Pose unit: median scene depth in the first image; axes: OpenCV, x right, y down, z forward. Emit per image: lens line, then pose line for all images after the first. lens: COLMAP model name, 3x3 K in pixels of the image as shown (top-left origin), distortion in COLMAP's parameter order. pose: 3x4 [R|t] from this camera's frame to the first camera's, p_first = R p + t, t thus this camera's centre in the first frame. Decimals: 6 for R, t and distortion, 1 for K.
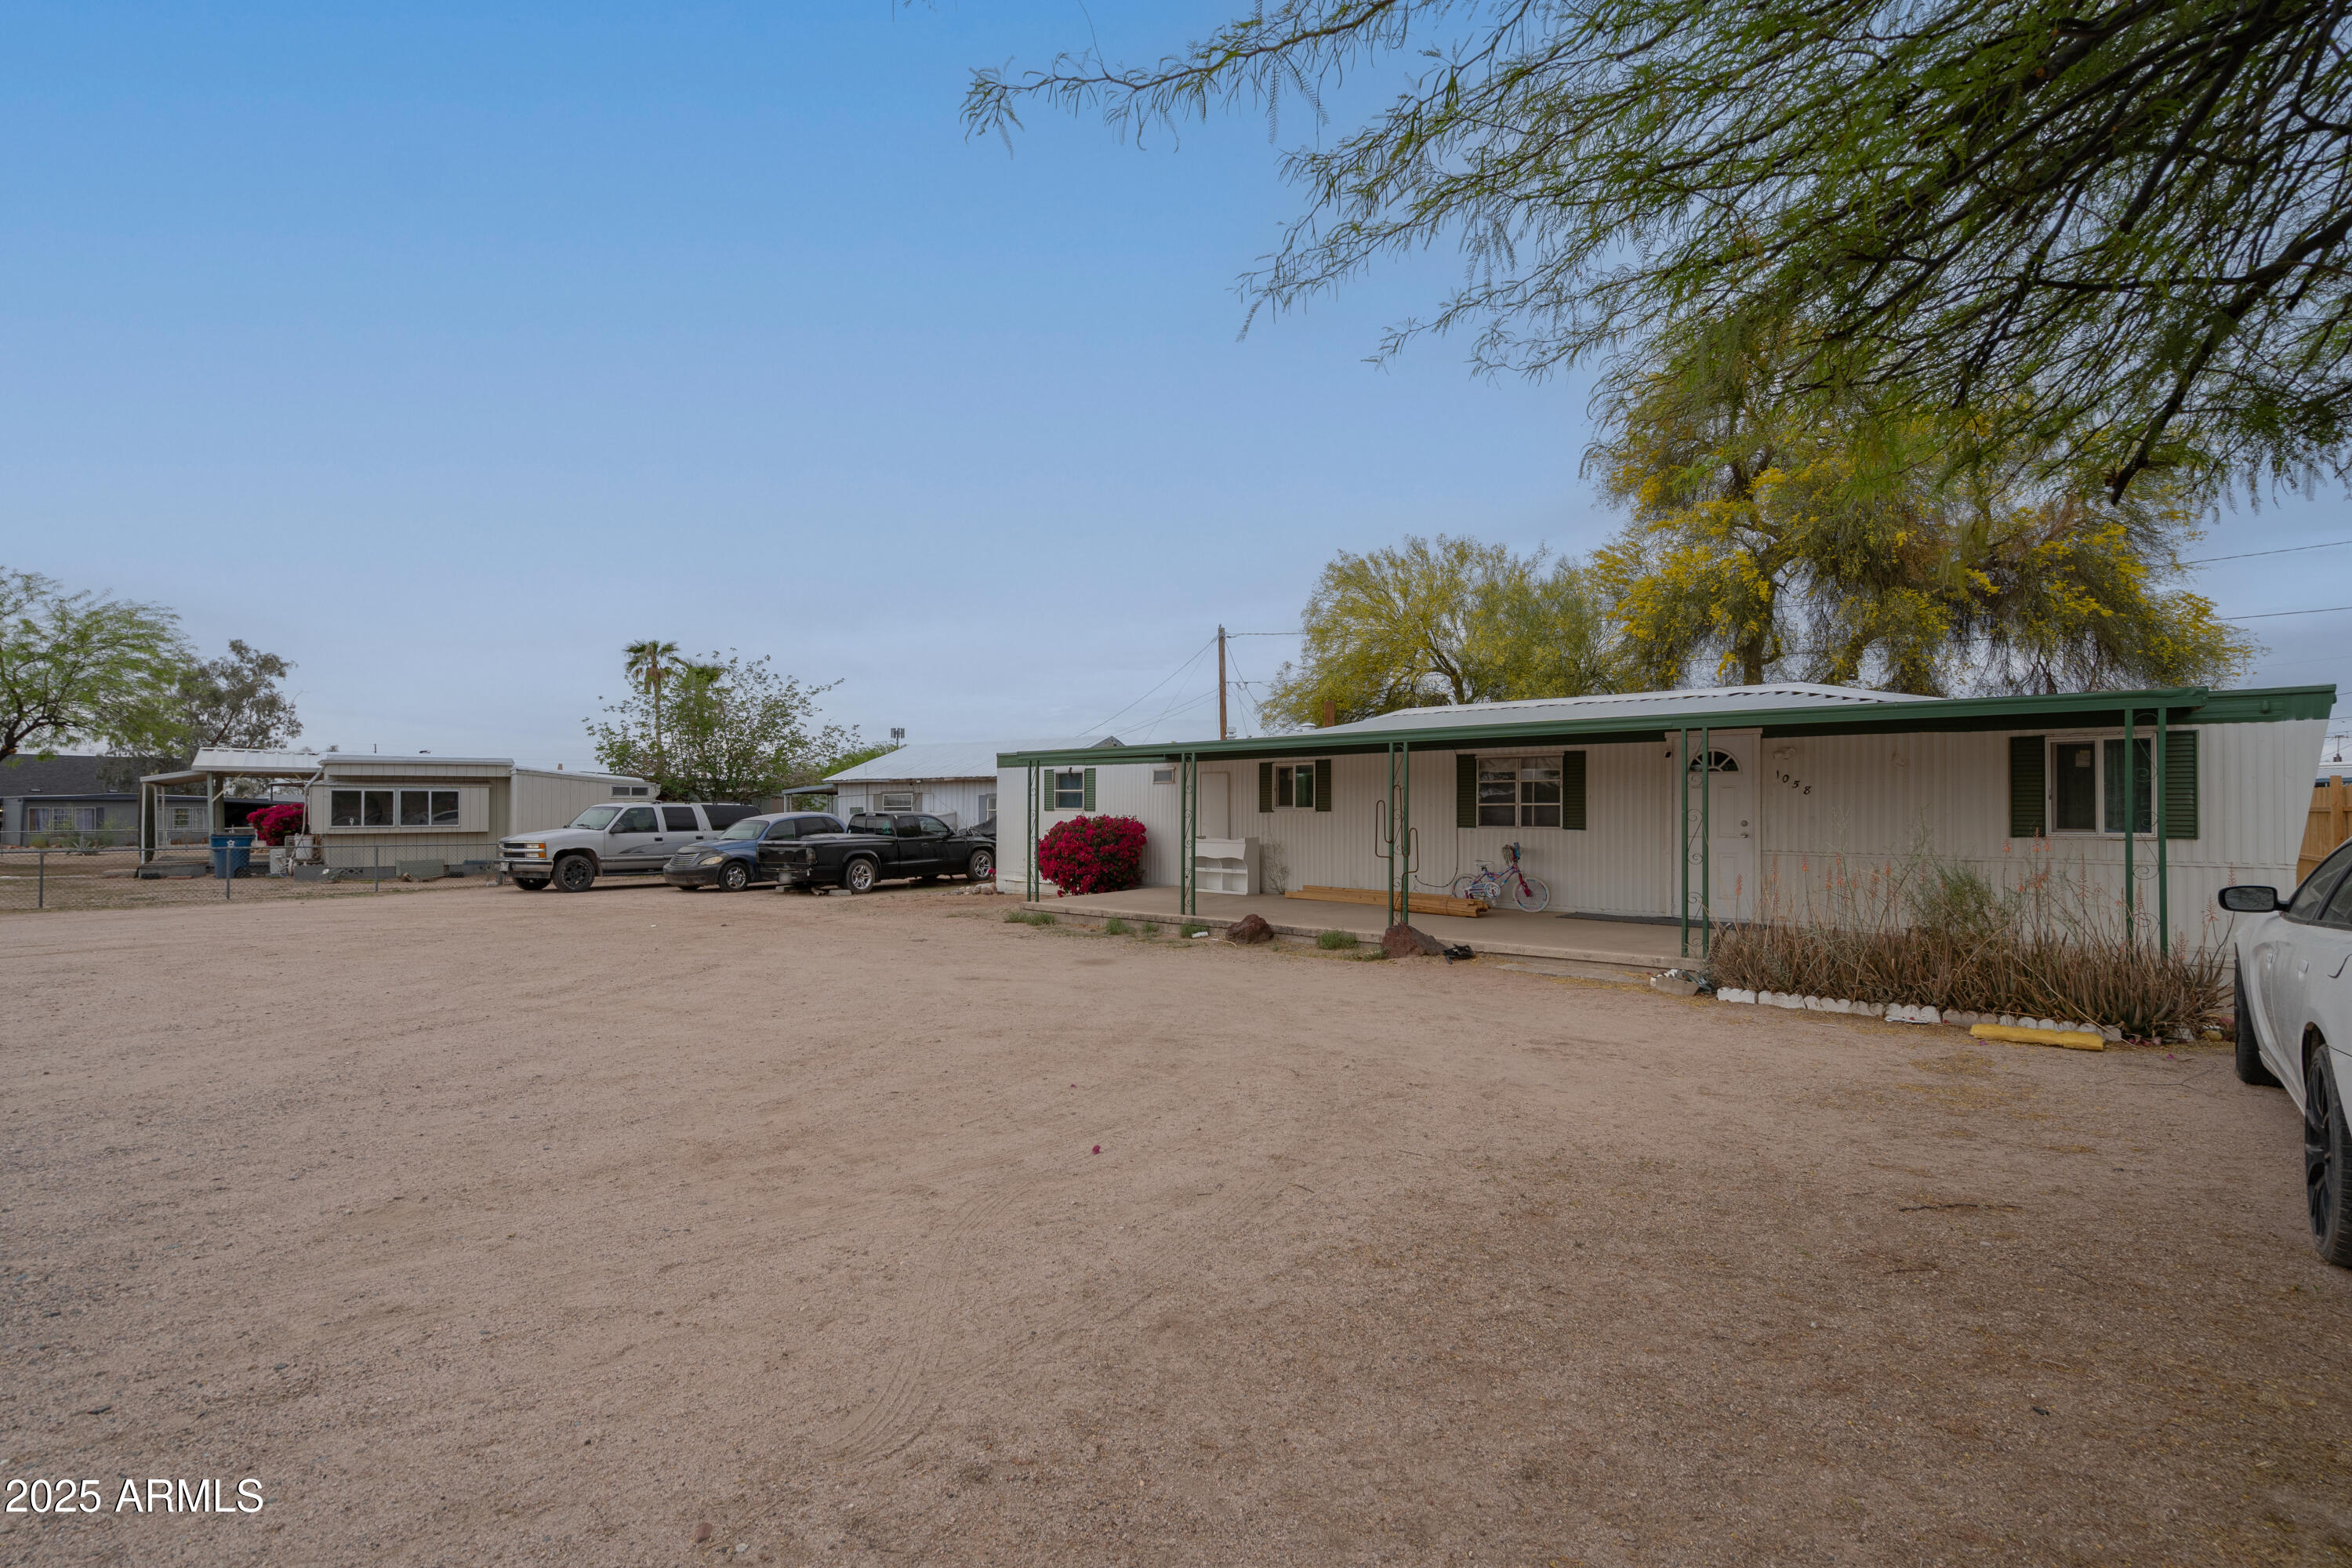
lens RADIAL K [[1071.7, 0, 1165.1], [0, 1071.7, 785.7], [0, 0, 1]] dist [-0.001725, -0.000035]
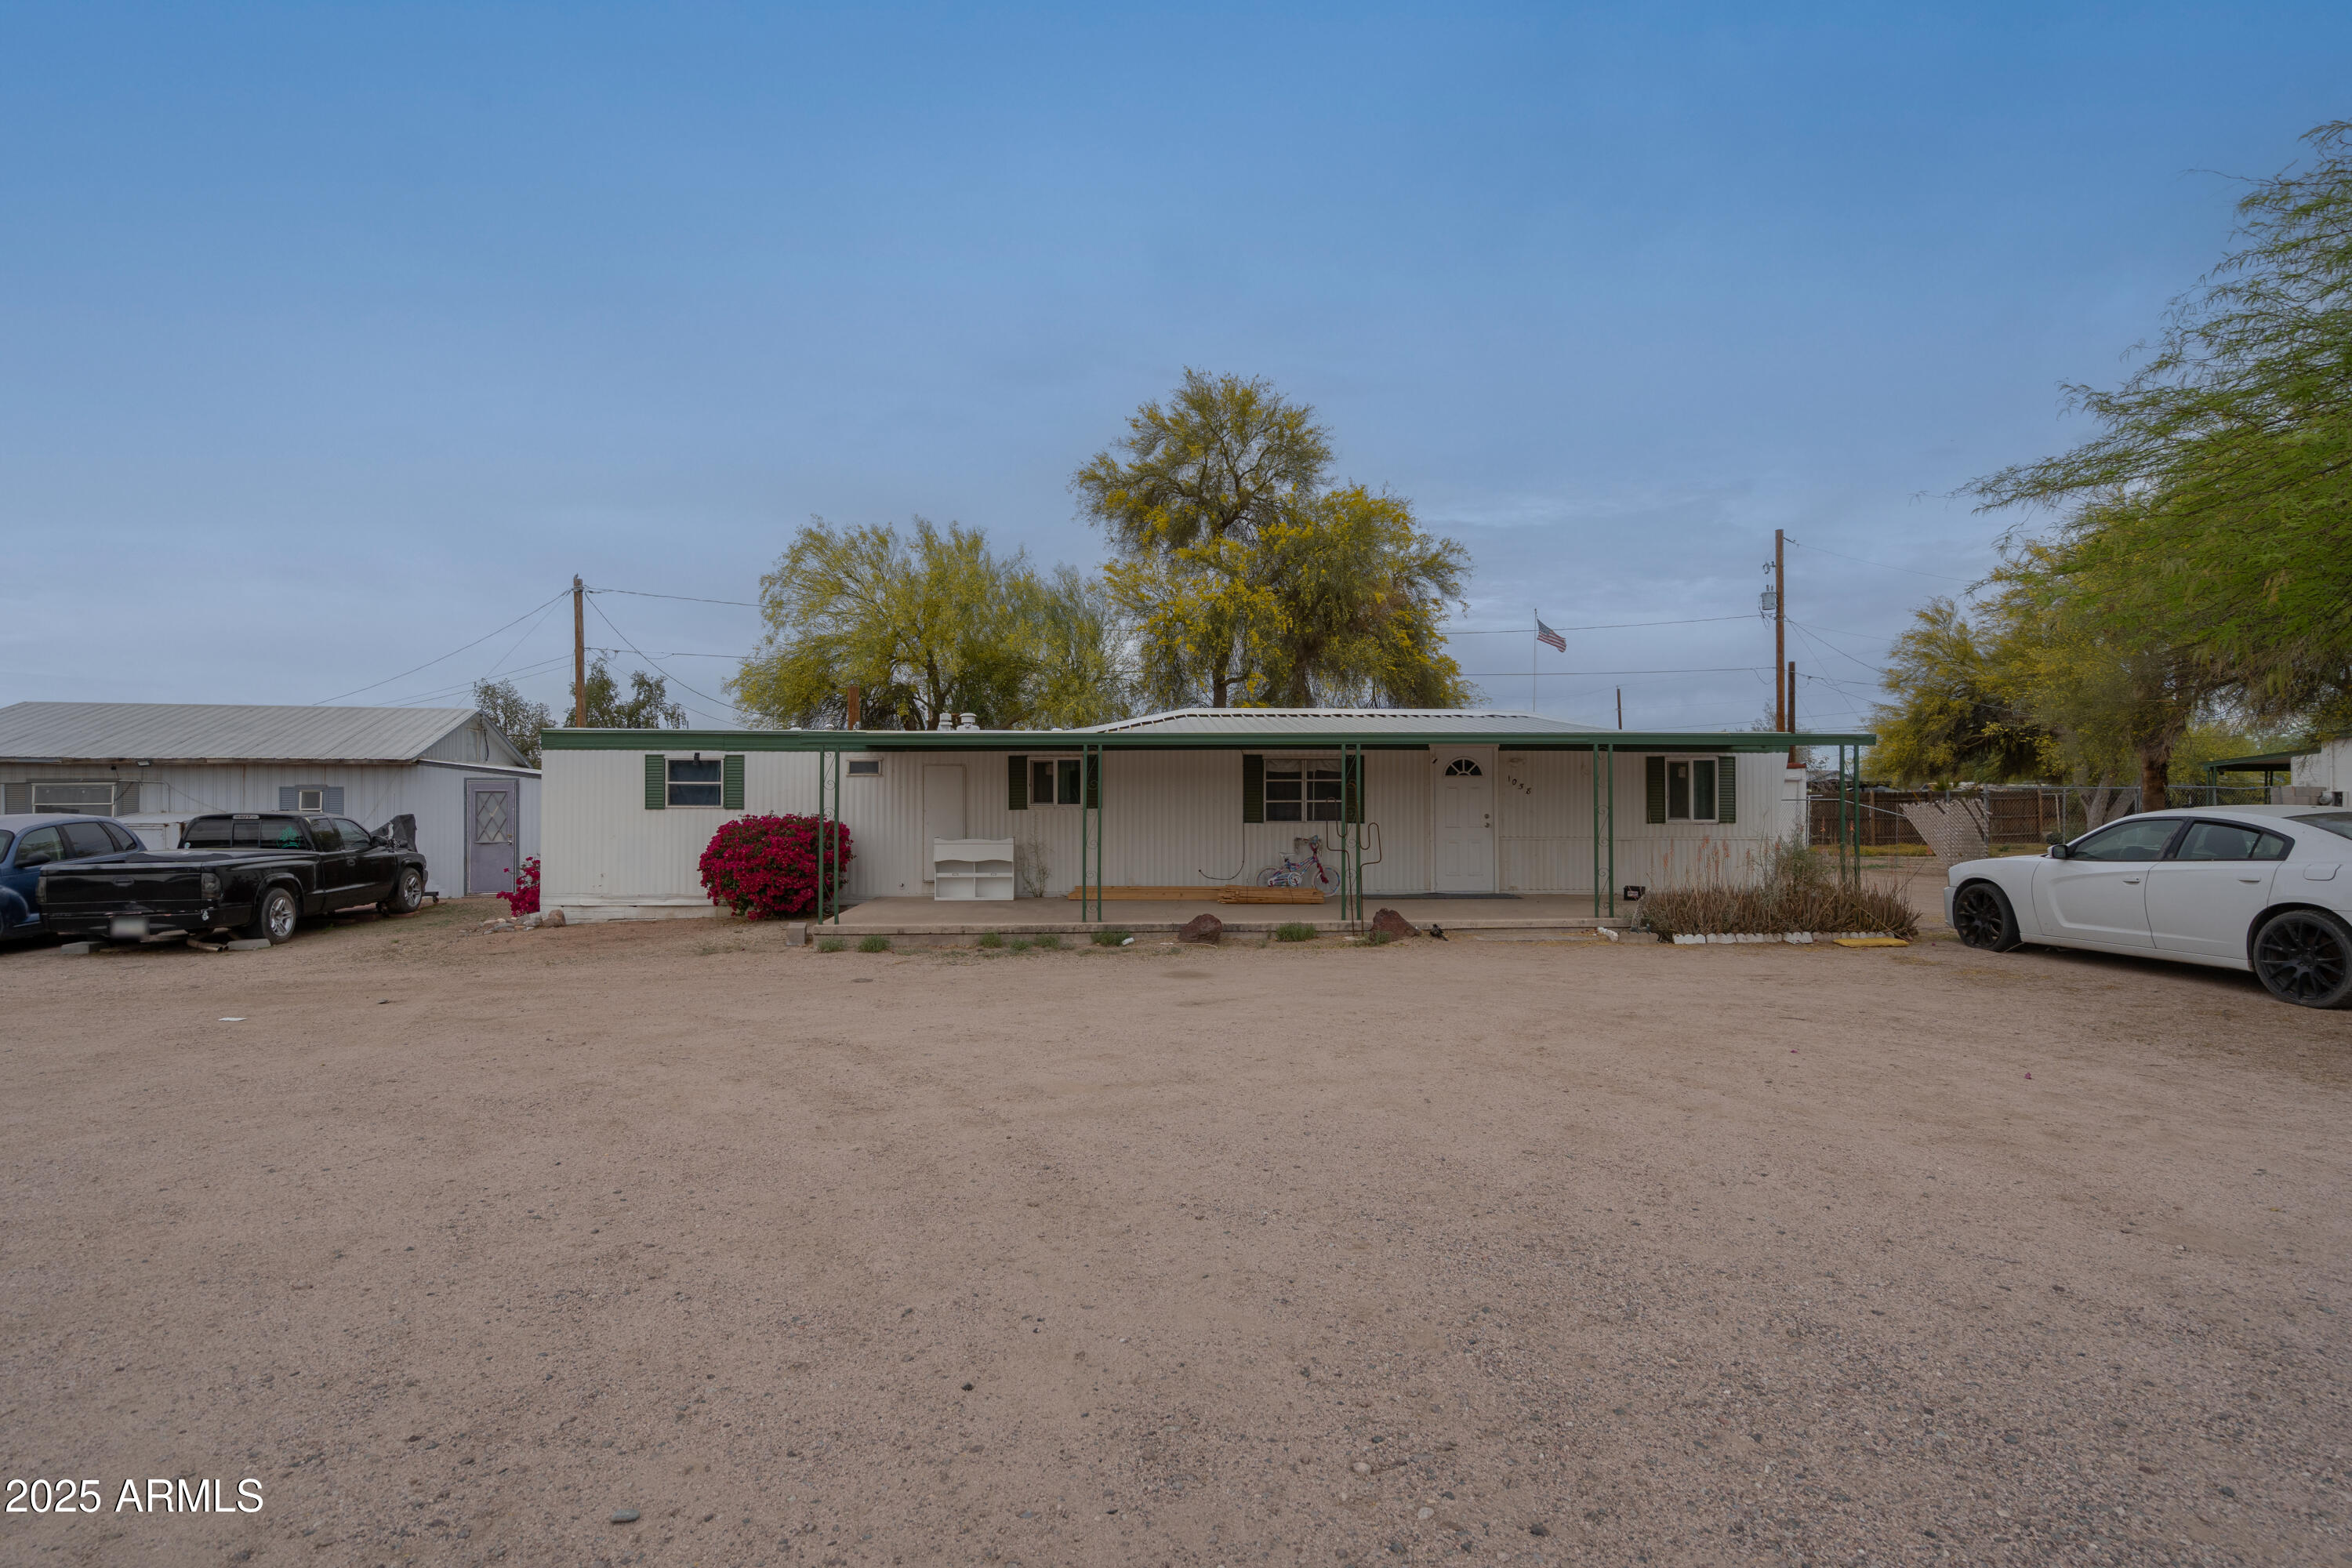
lens RADIAL K [[1120.7, 0, 1176.4], [0, 1120.7, 787.3], [0, 0, 1]] dist [0.004396, 0.000781]
pose [[0.710495, 0.009892, 0.703632, -0.497189], [-0.012998, 0.999915, -0.000932, 0.004694], [-0.703582, -0.008484, 0.710564, 0.224911]]
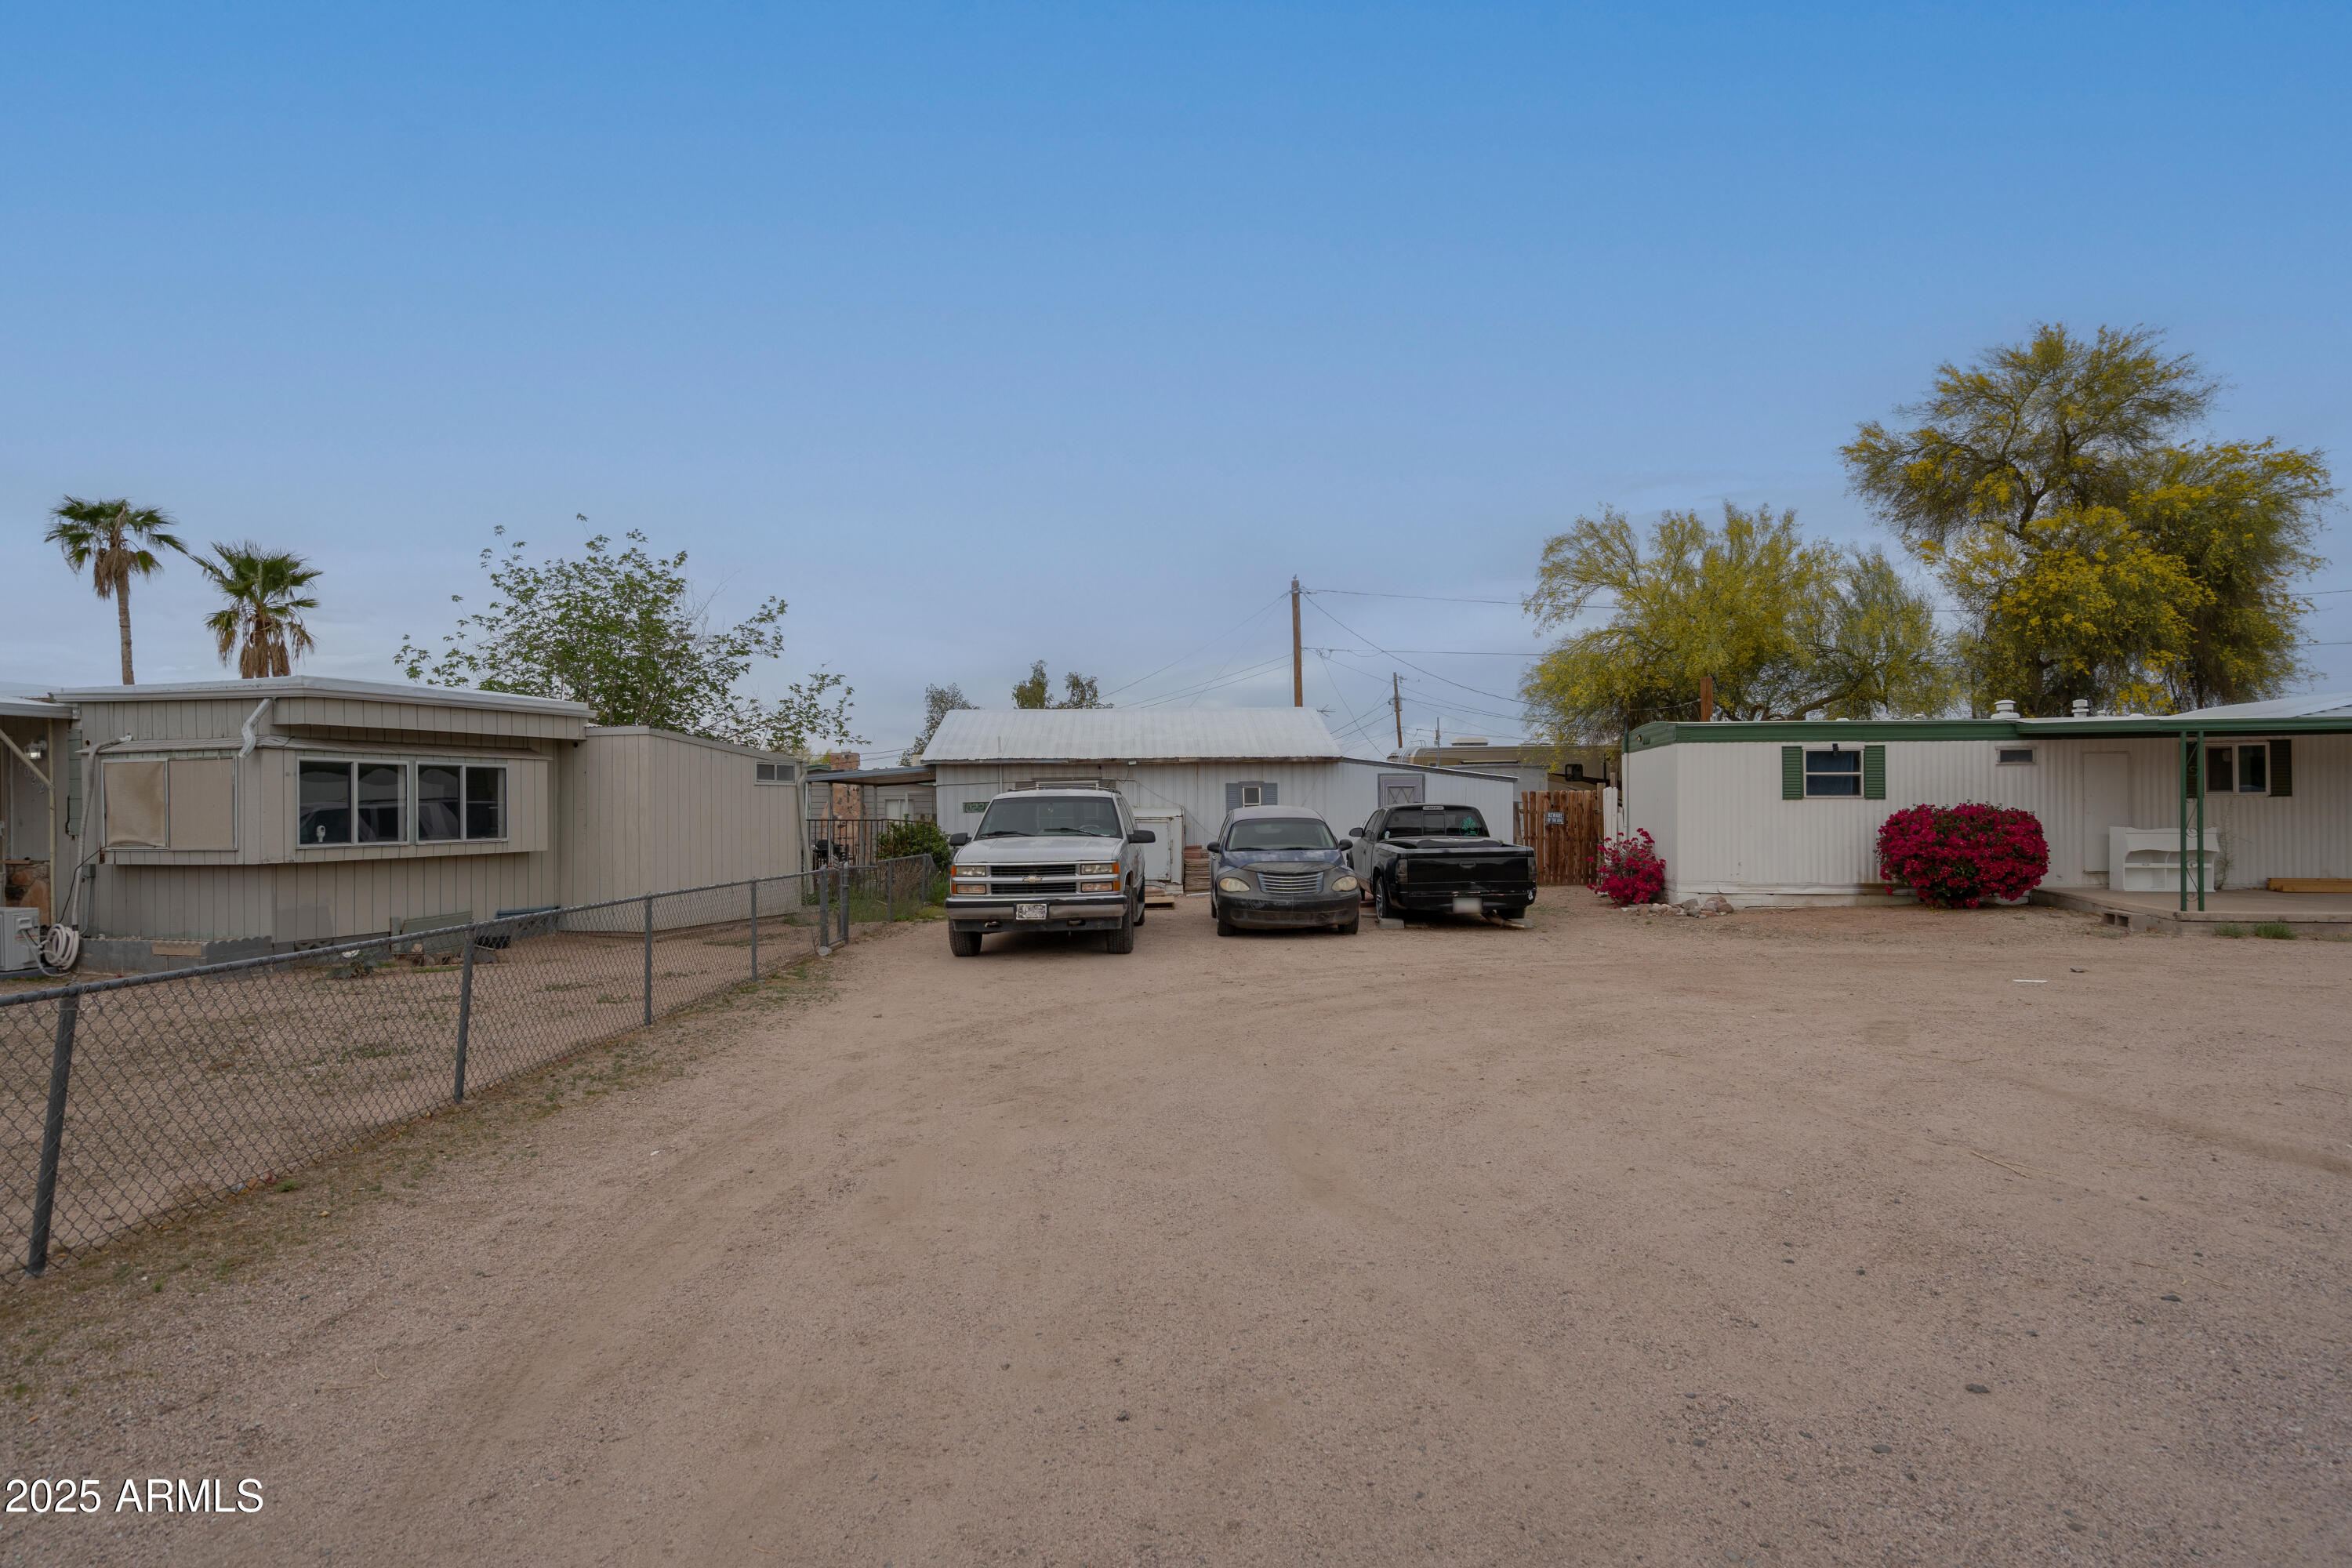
lens RADIAL K [[1202.5, 0, 1173.5], [0, 1202.5, 798.0], [0, 0, 1]] dist [-0.001885, -0.000159]
pose [[0.836411, -0.000340, 0.548102, -1.175267], [-0.005765, 0.999939, 0.009418, 0.020469], [-0.548072, -0.011038, 0.836358, 0.645754]]
